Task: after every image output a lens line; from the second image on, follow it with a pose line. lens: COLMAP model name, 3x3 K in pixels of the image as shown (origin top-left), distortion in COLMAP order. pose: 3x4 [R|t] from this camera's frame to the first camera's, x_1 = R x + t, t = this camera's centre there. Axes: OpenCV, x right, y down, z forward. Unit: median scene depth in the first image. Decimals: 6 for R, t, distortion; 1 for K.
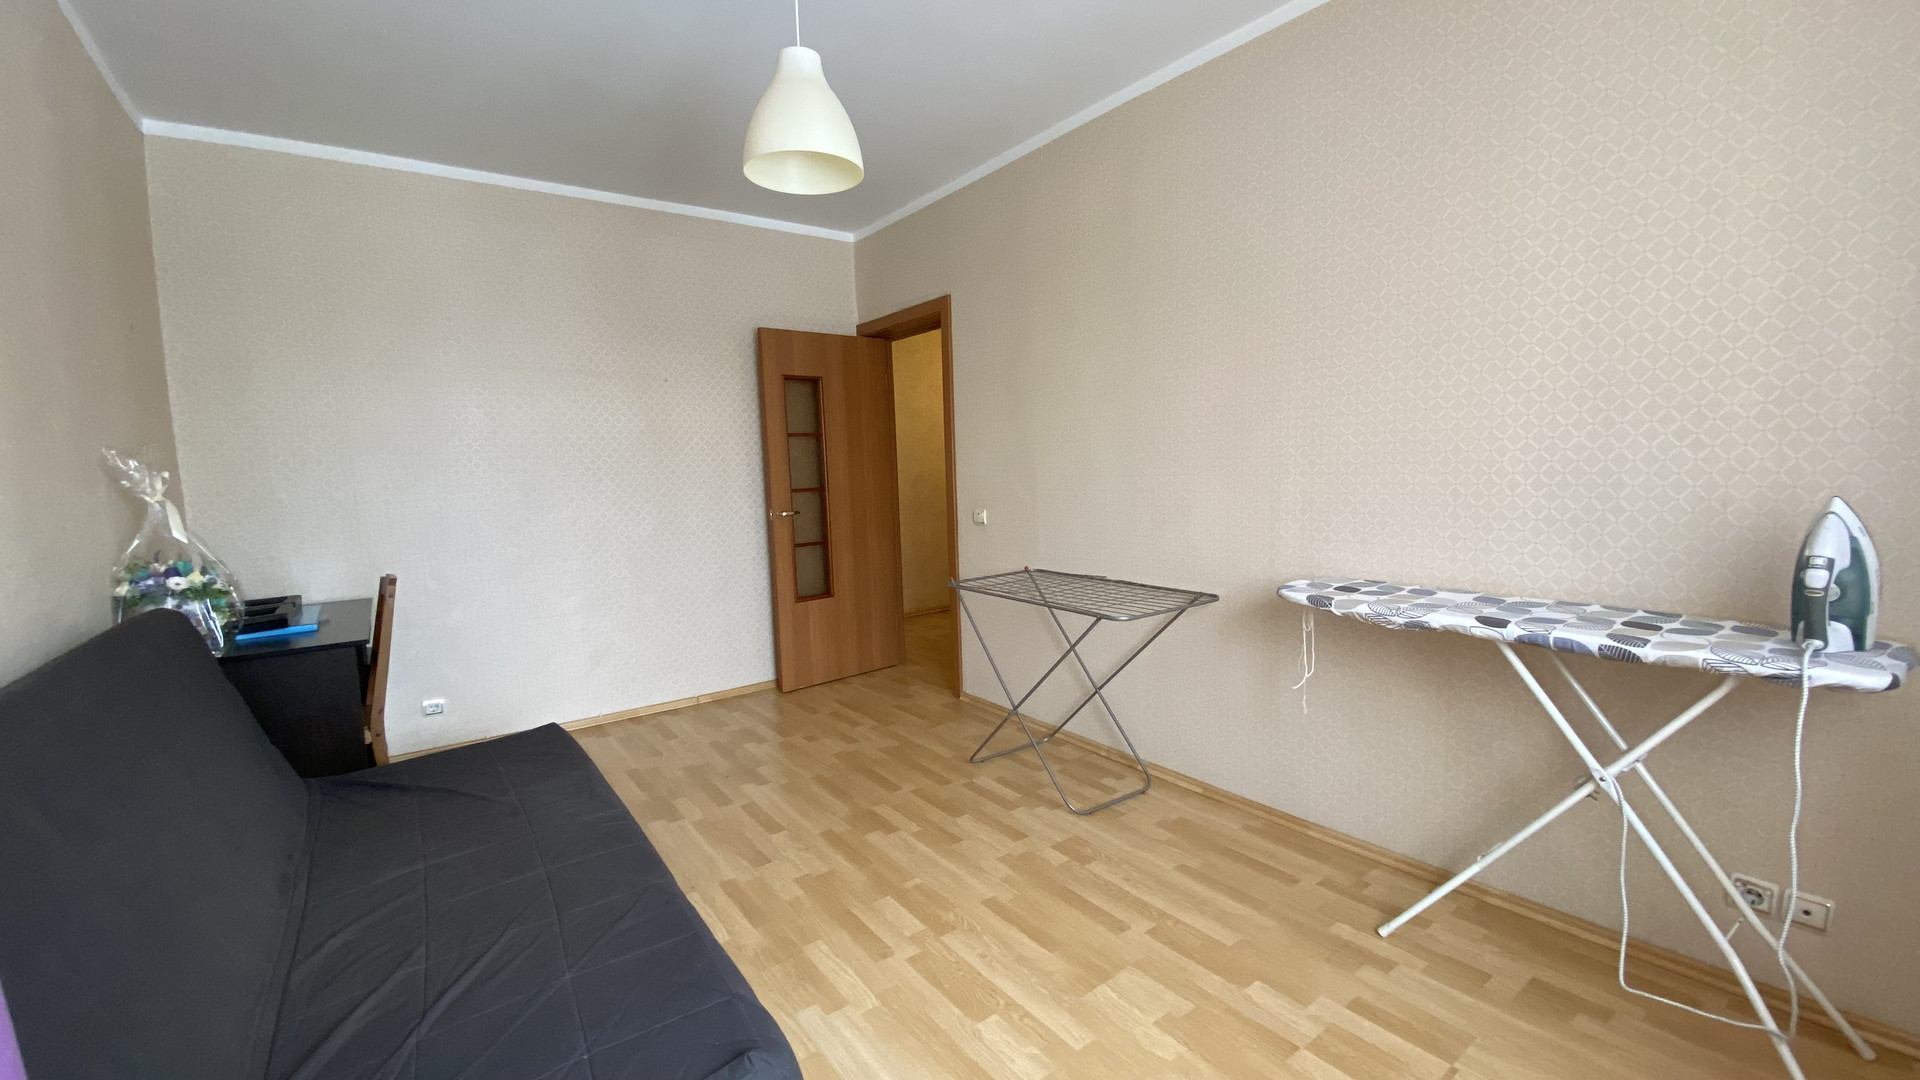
lens RADIAL K [[762.0, 0, 947.3], [0, 762.0, 536.9], [0, 0, 1]] dist [0.018858, -0.018820]
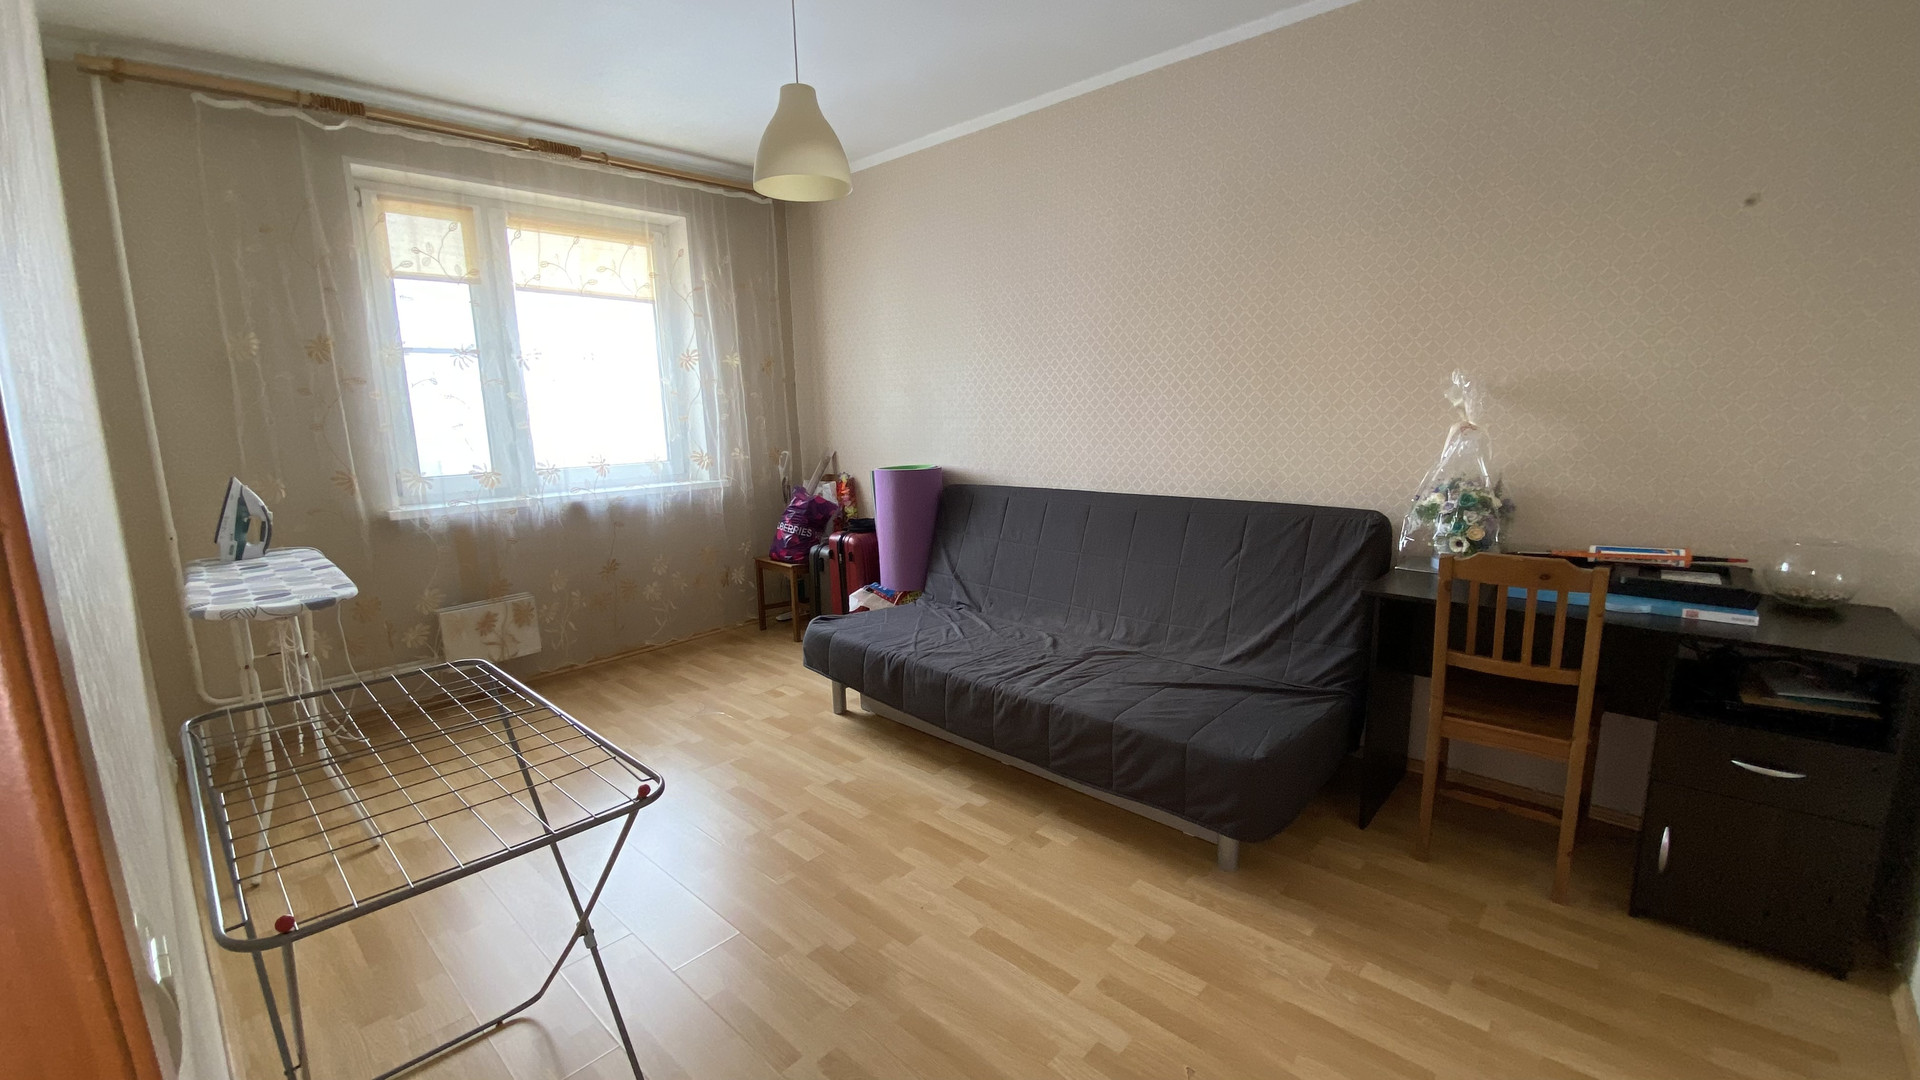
lens RADIAL K [[780.7, 0, 960.5], [0, 780.7, 534.3], [0, 0, 1]] dist [0.019847, -0.018980]
pose [[-0.976722, 0.084385, -0.197213, -0.083488], [0.030727, 0.964931, 0.260700, -0.168556], [0.212296, 0.248572, -0.945062, 1.524290]]
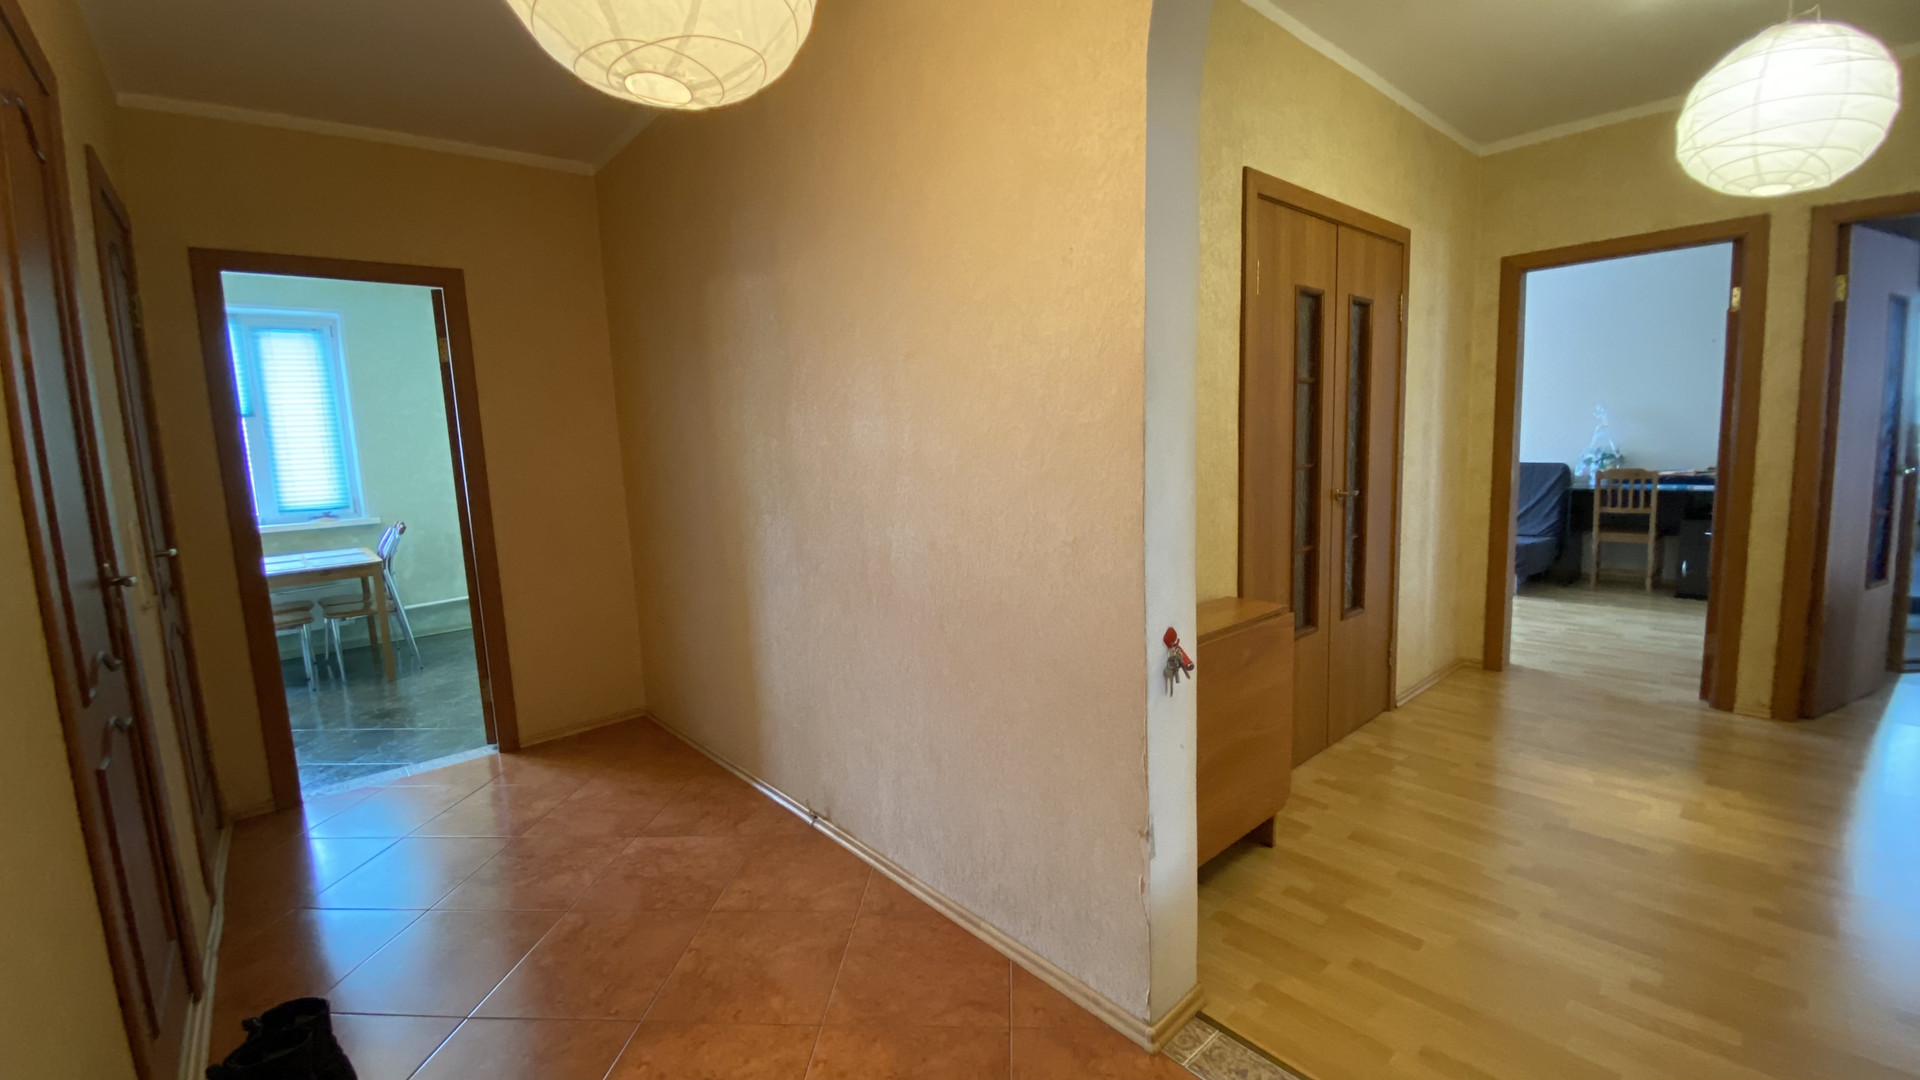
lens RADIAL K [[780.7, 0, 960.5], [0, 780.7, 534.3], [0, 0, 1]] dist [0.019847, -0.018980]
pose [[-0.992080, 0.085776, -0.091758, 1.159390], [0.065595, 0.976791, 0.203903, -0.305598], [0.107118, 0.196269, -0.974682, 2.759980]]
